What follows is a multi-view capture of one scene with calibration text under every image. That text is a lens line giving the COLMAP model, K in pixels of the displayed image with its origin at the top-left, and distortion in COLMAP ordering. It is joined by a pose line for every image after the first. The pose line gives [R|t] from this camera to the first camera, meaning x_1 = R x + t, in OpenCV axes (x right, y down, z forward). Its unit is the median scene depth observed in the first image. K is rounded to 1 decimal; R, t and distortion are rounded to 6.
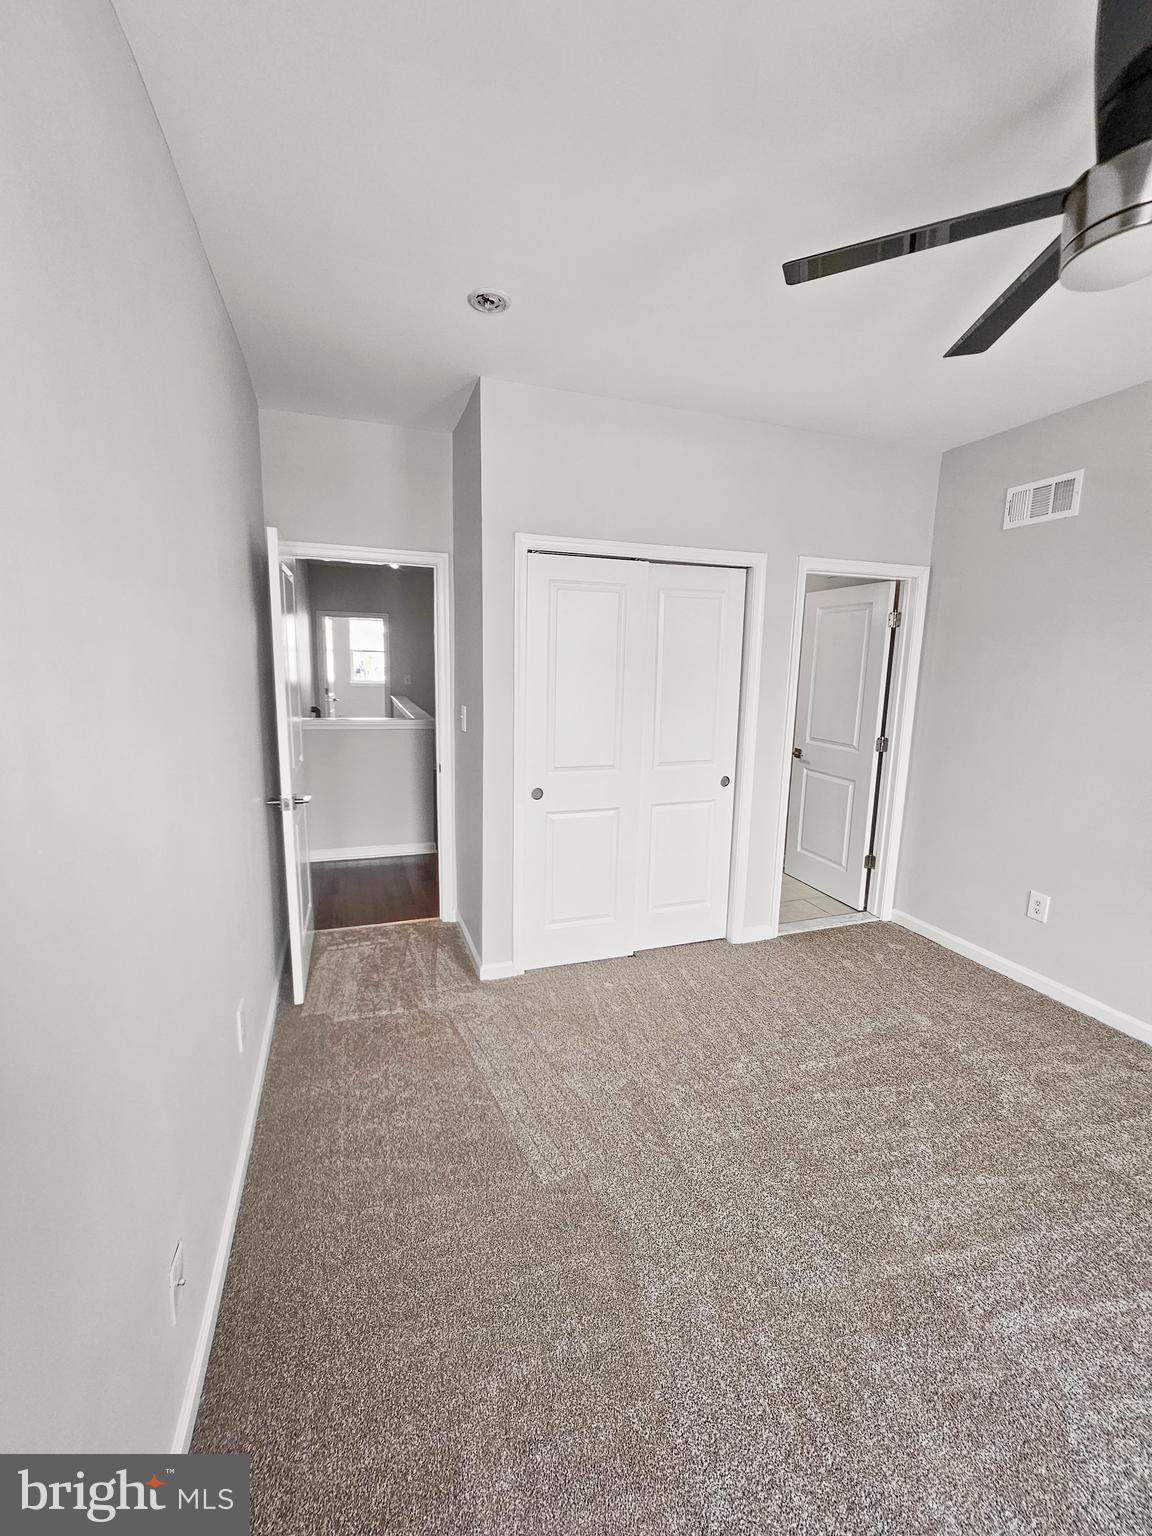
lens RADIAL K [[629.6, 0, 571.6], [0, 629.6, 773.4], [0, 0, 1]] dist [0.001755, 0.001358]
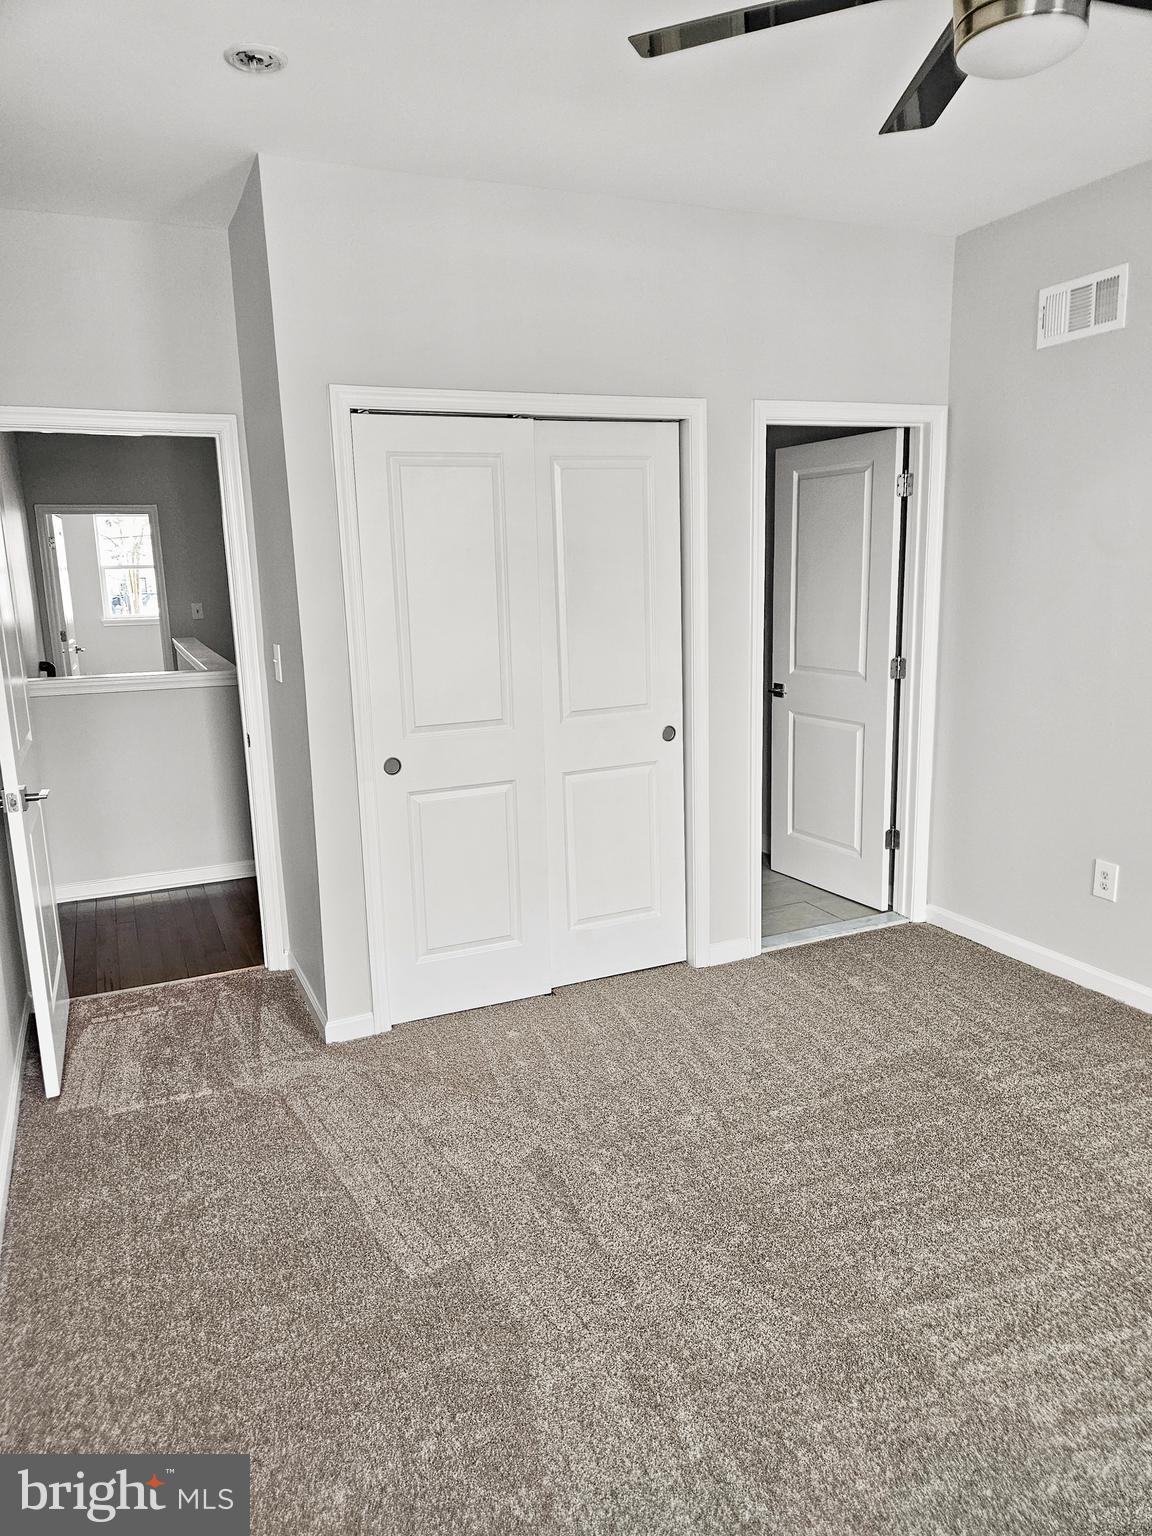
lens RADIAL K [[1029.1, 0, 564.6], [0, 1029.1, 775.6], [0, 0, 1]] dist [0.053808, -0.045141]
pose [[0.995655, -0.063102, 0.068482, 0.059667], [0.061384, 0.997751, 0.026906, 0.025392], [-0.070025, -0.022585, 0.997290, -0.147278]]
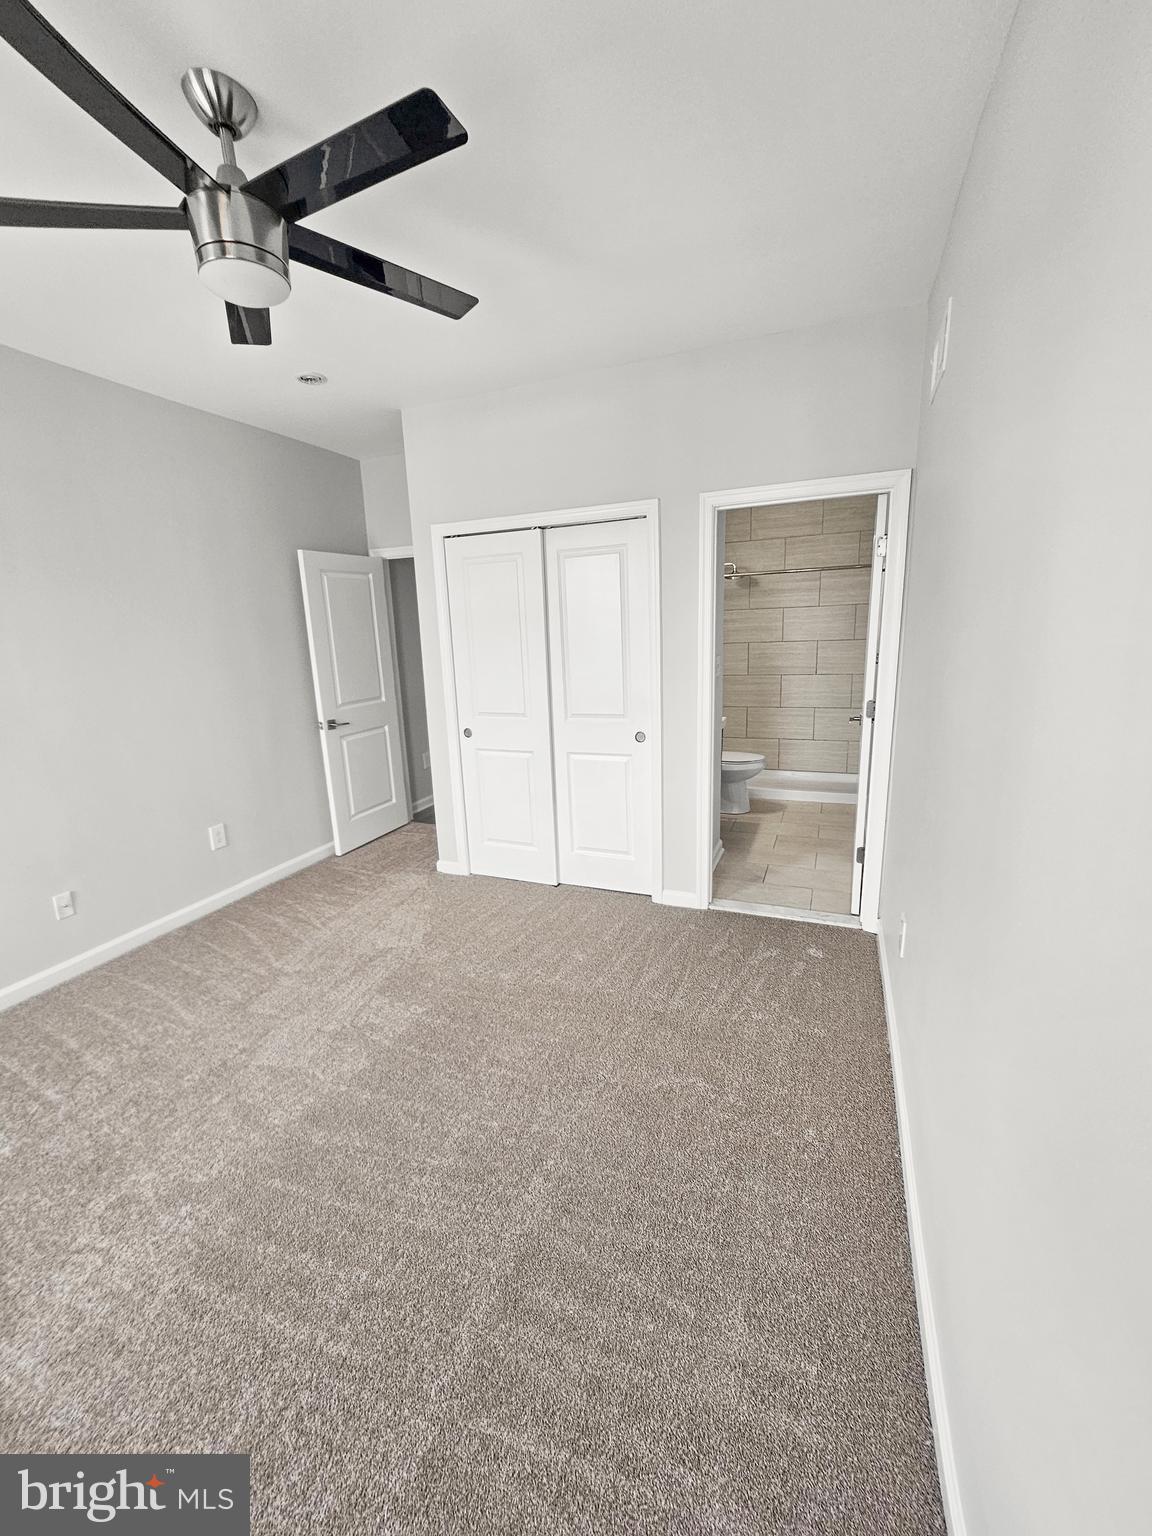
lens RADIAL K [[629.6, 0, 564.4], [0, 629.6, 769.0], [0, 0, 1]] dist [0.001755, 0.001358]
pose [[0.745070, 0.107827, -0.658213, 0.985696], [-0.064672, 0.993875, 0.089608, -0.022847], [0.663844, -0.024196, 0.747480, 0.211147]]
